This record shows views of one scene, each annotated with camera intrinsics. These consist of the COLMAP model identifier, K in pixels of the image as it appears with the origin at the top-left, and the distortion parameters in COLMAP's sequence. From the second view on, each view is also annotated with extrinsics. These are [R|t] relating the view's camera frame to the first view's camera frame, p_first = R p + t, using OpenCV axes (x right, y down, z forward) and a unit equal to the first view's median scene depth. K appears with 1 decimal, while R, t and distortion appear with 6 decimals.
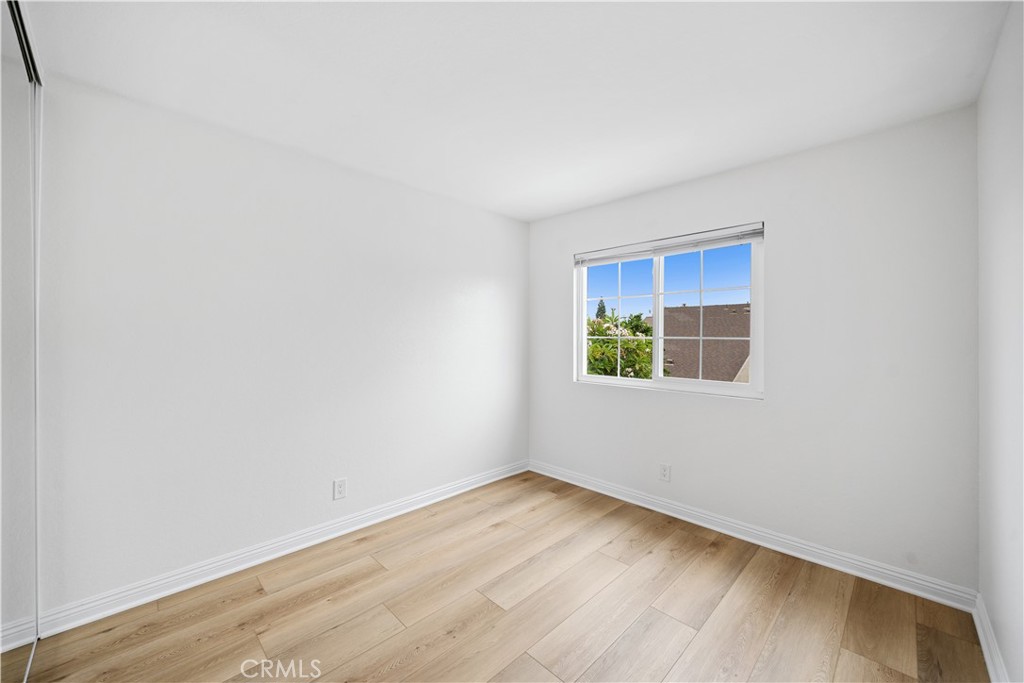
lens RADIAL K [[392.0, 0, 512.9], [0, 392.0, 342.3], [0, 0, 1]] dist [-0.002745, -0.000253]
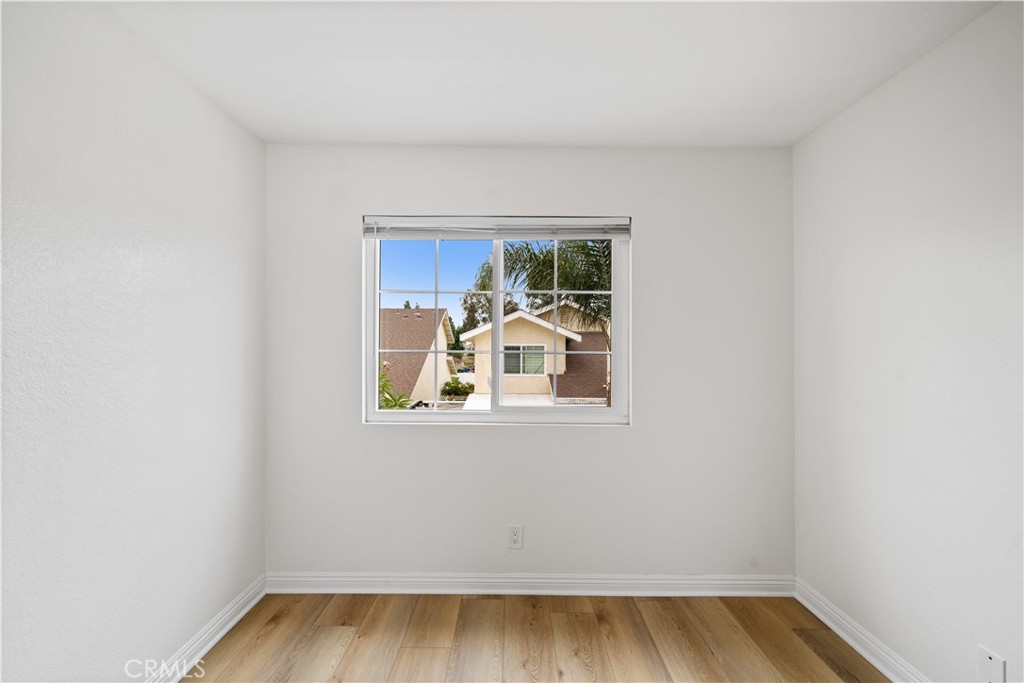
lens RADIAL K [[451.5, 0, 510.0], [0, 451.5, 345.2], [0, 0, 1]] dist [-0.000954, 0.000165]
pose [[0.714651, -0.002510, 0.699477, -0.205987], [0.007000, 0.999969, -0.003565, -0.021682], [-0.699446, 0.007444, 0.714646, 0.406004]]
